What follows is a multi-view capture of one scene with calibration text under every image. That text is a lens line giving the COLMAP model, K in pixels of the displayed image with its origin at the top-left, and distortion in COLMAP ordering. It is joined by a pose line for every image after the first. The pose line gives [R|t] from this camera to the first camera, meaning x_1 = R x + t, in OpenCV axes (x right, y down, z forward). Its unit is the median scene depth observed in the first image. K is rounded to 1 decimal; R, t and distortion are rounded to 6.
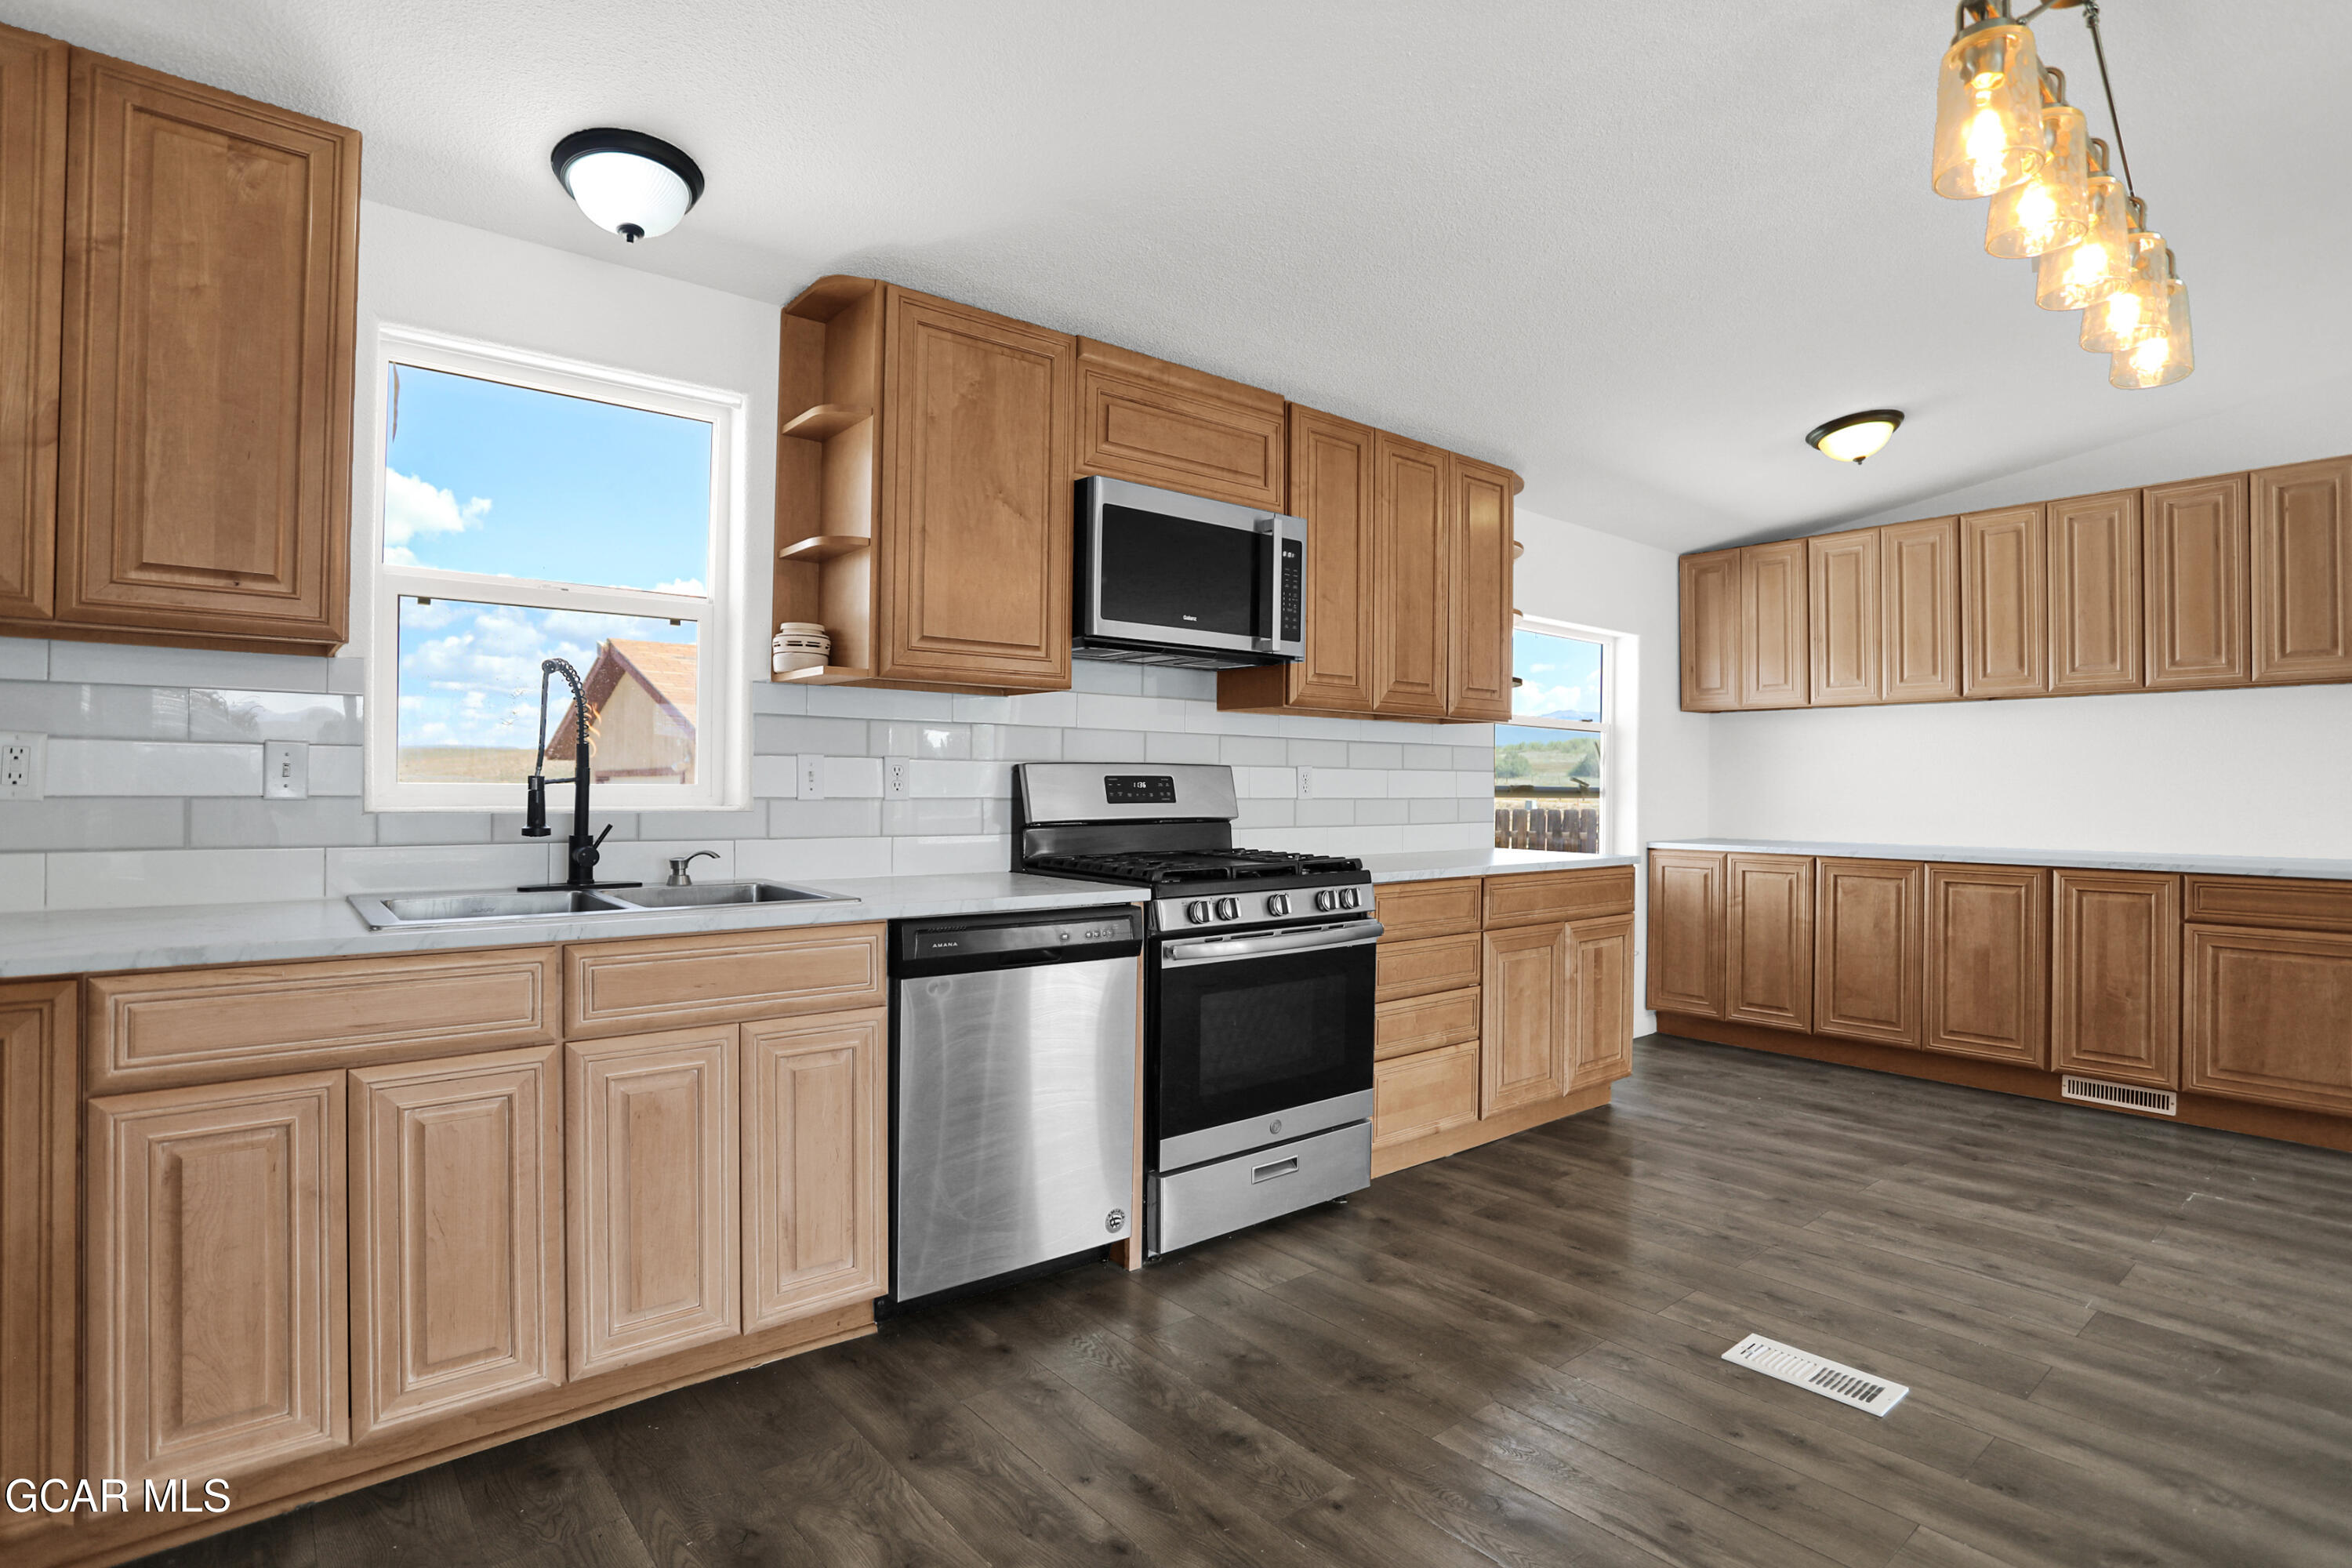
lens RADIAL K [[1180.1, 0, 1173.0], [0, 1180.1, 781.1], [0, 0, 1]] dist [-0.064013, 0.023158]
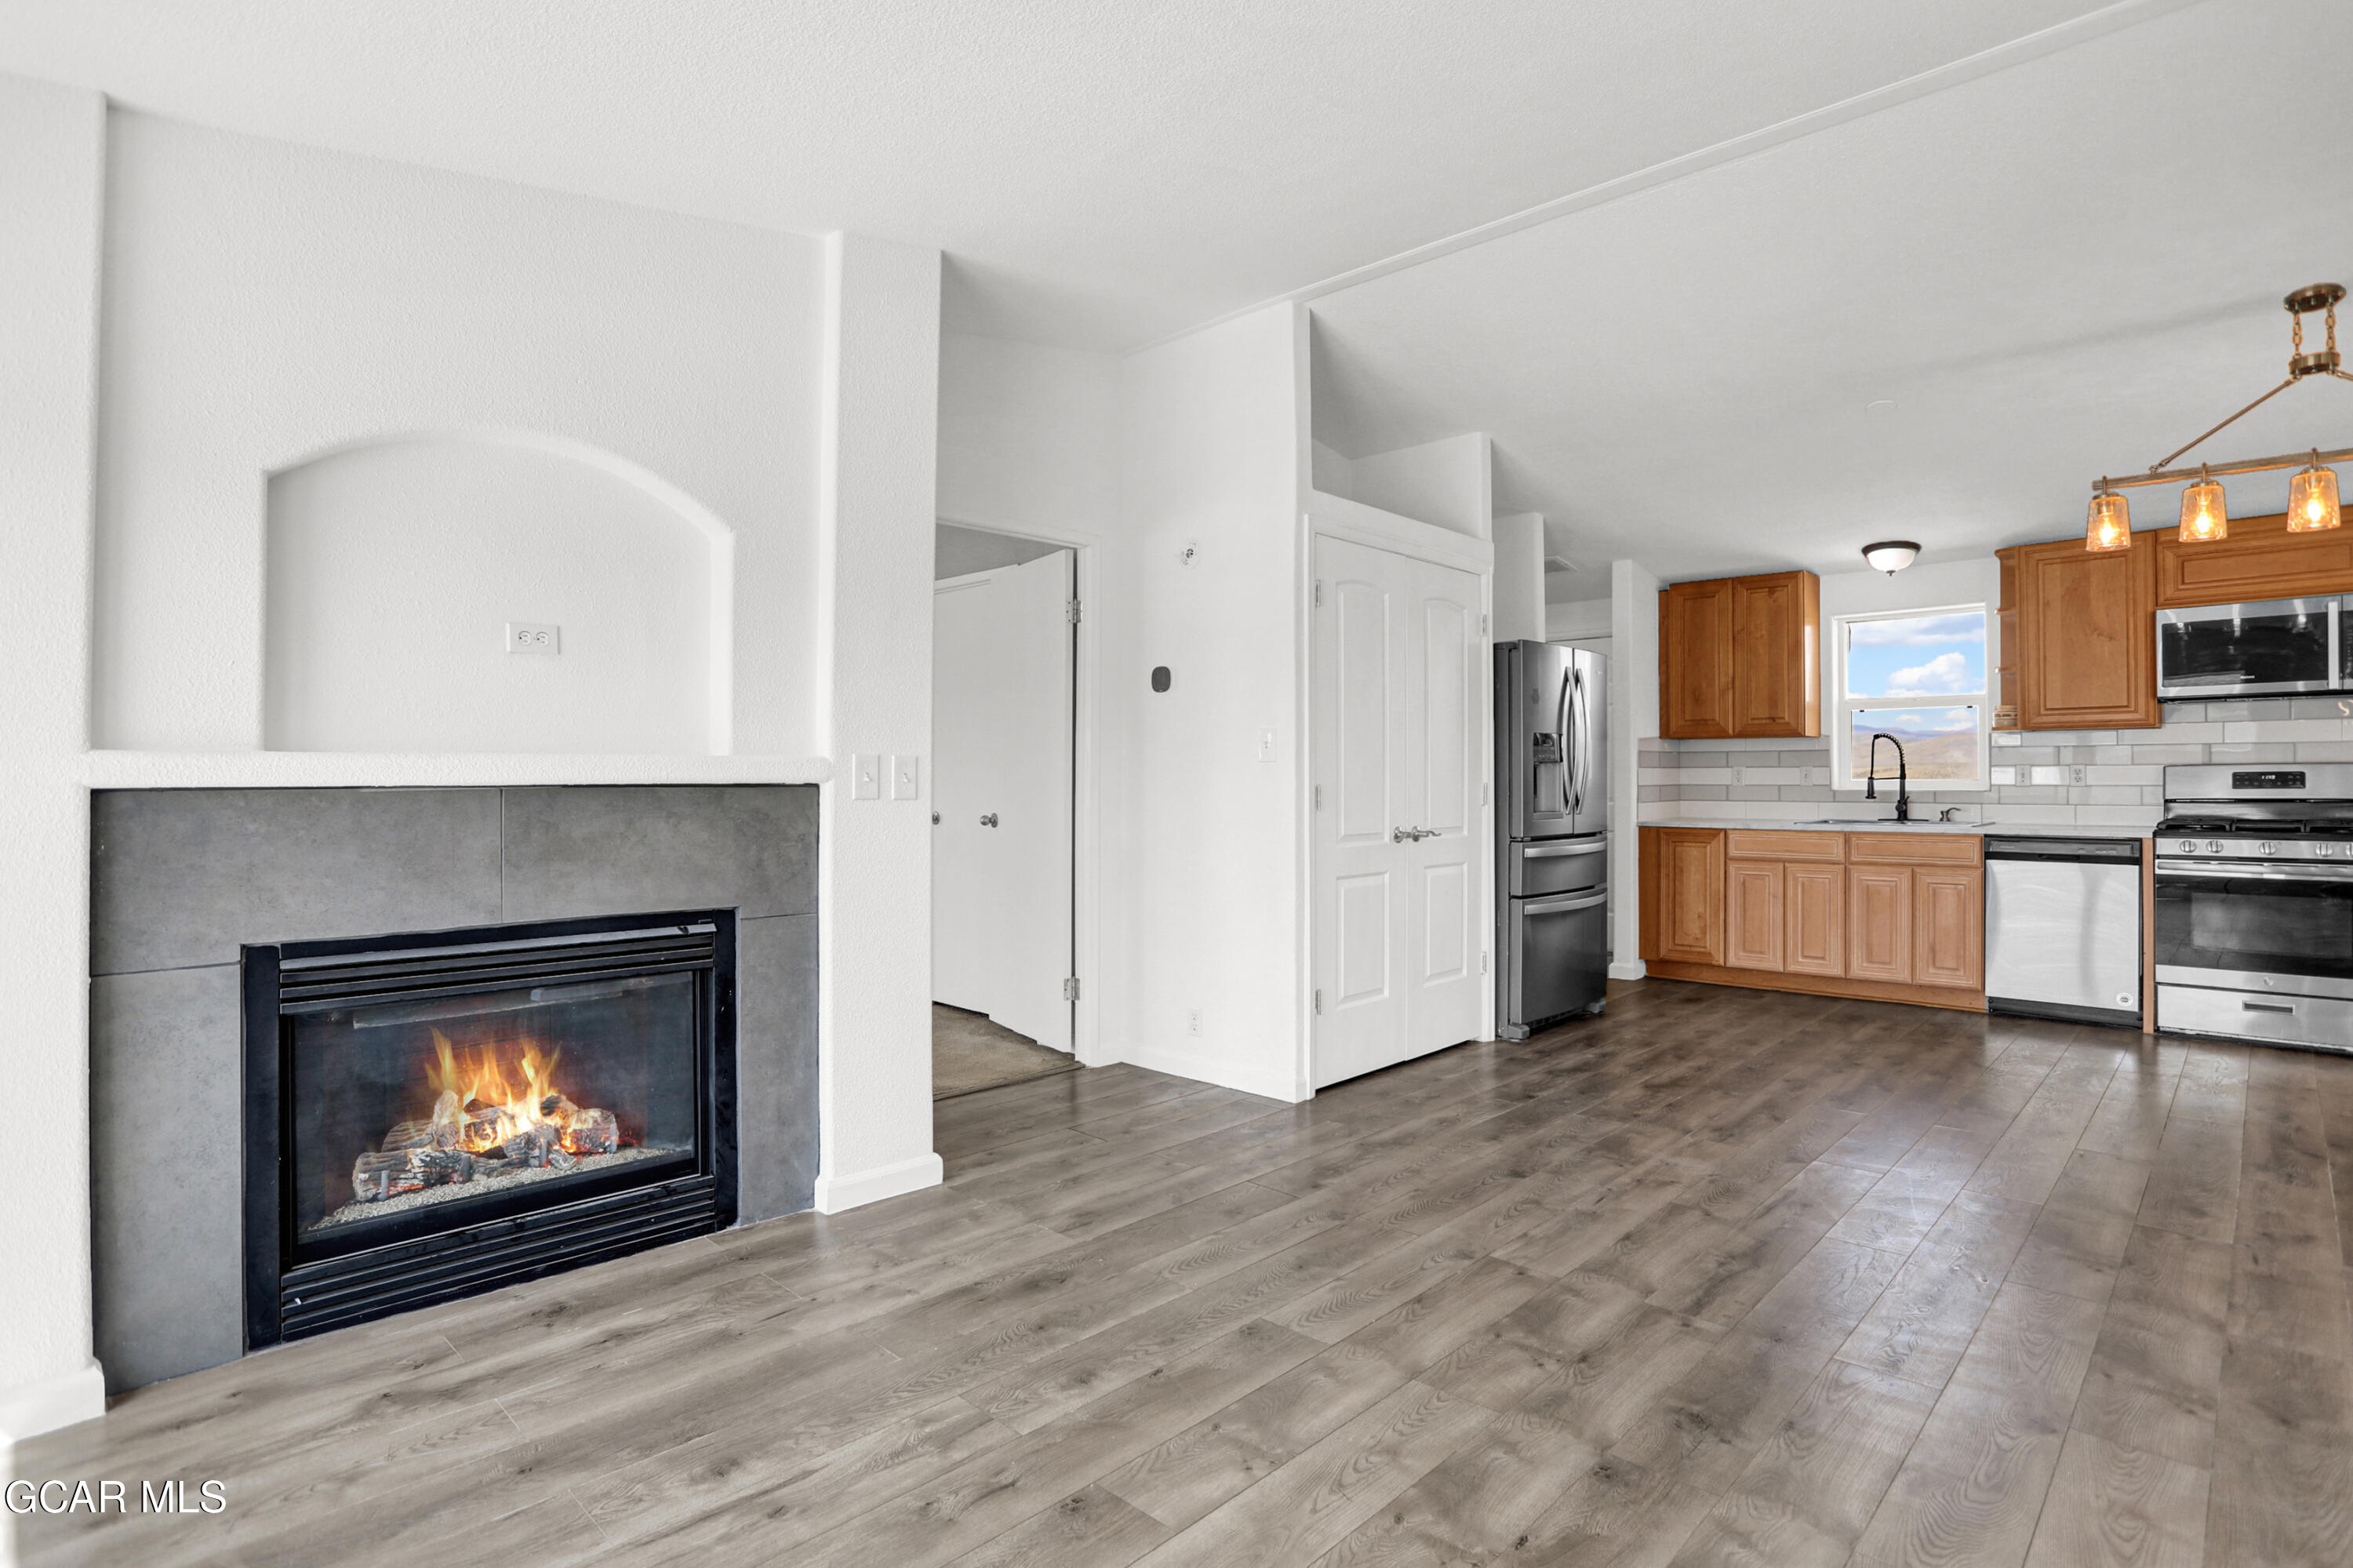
lens RADIAL K [[1180.6, 0, 1178.3], [0, 1180.6, 778.0], [0, 0, 1]] dist [-0.064013, 0.023158]
pose [[0.107892, -0.008051, -0.994130, 1.635859], [0.008369, 0.999939, -0.007190, 0.003759], [0.994127, -0.007544, 0.107953, -0.761969]]
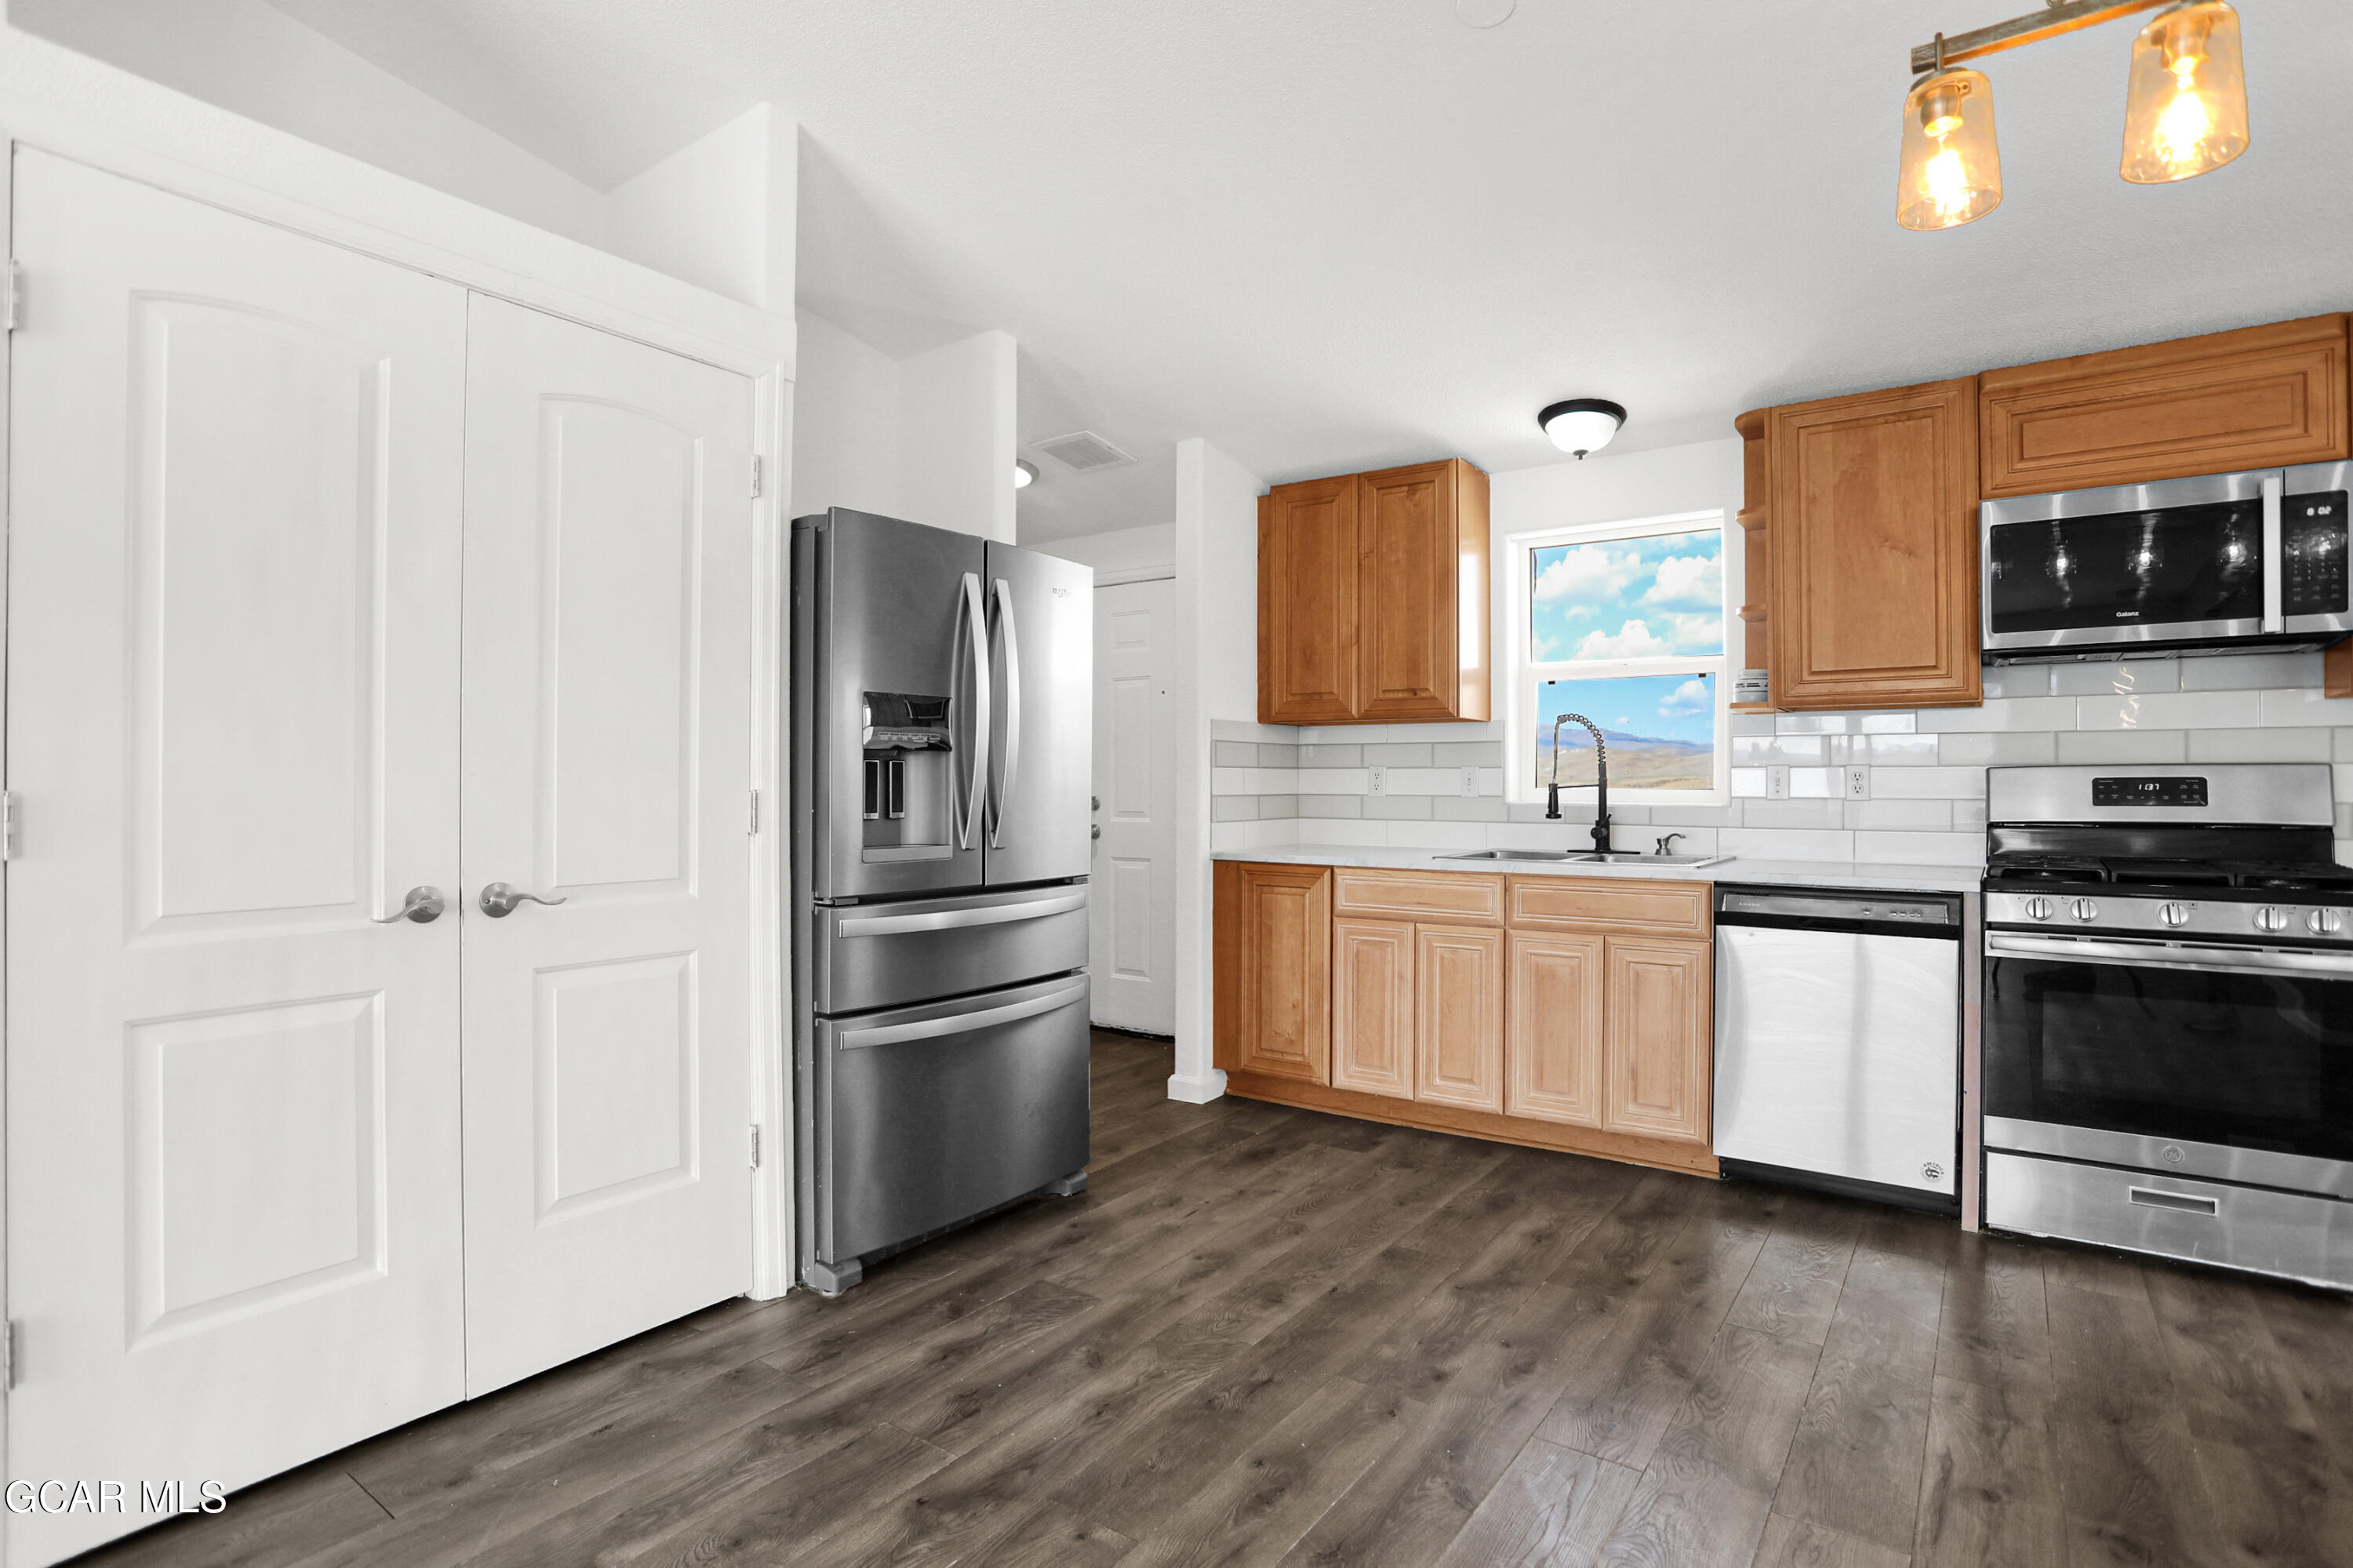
lens RADIAL K [[1180.6, 0, 1190.5], [0, 1180.6, 780.7], [0, 0, 1]] dist [-0.064013, 0.023158]
pose [[0.257540, -0.010547, -0.966210, 0.815549], [0.003472, 0.999944, -0.009990, 0.005621], [0.966262, -0.000782, 0.257562, 0.021719]]
